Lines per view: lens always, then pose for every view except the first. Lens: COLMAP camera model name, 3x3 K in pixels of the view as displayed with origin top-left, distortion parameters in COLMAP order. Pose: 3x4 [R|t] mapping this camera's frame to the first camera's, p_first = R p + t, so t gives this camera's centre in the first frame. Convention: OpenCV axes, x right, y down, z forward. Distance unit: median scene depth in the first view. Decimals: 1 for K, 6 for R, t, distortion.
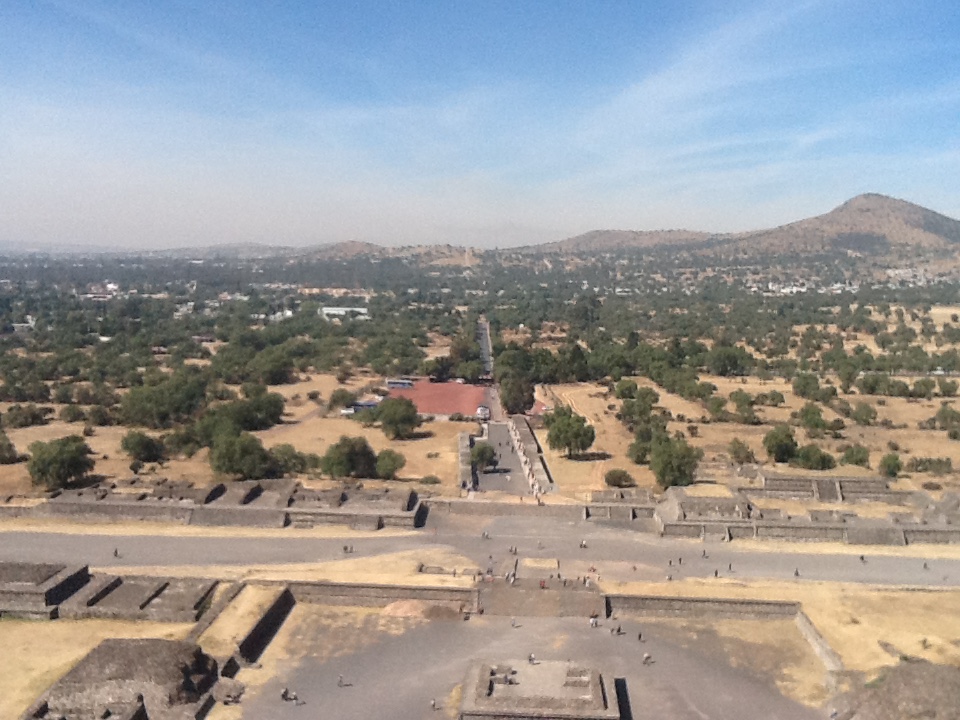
lens RADIAL K [[1177.7, 0, 449.0], [0, 1177.7, 354.5], [0, 0, 1]] dist [0.068976, -0.395537]
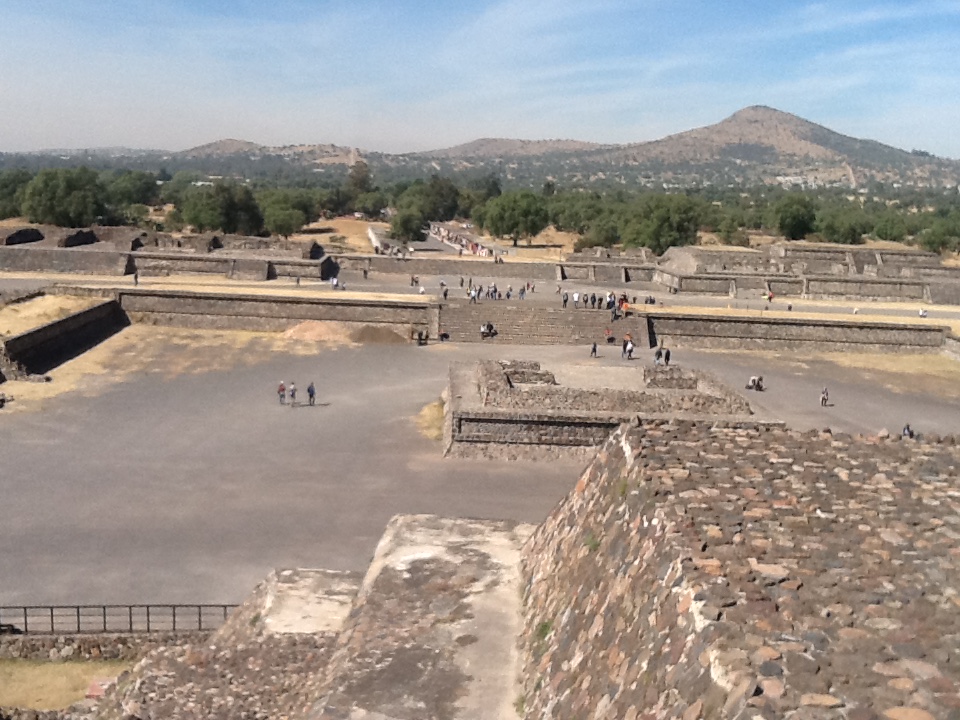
lens RADIAL K [[1177.7, 0, 449.0], [0, 1177.7, 354.5], [0, 0, 1]] dist [0.068976, -0.395537]
pose [[0.994888, 0.005980, 0.100812, -0.010989], [-0.012724, 0.997713, 0.066390, 0.065517], [-0.100184, -0.067333, 0.992688, 0.141397]]
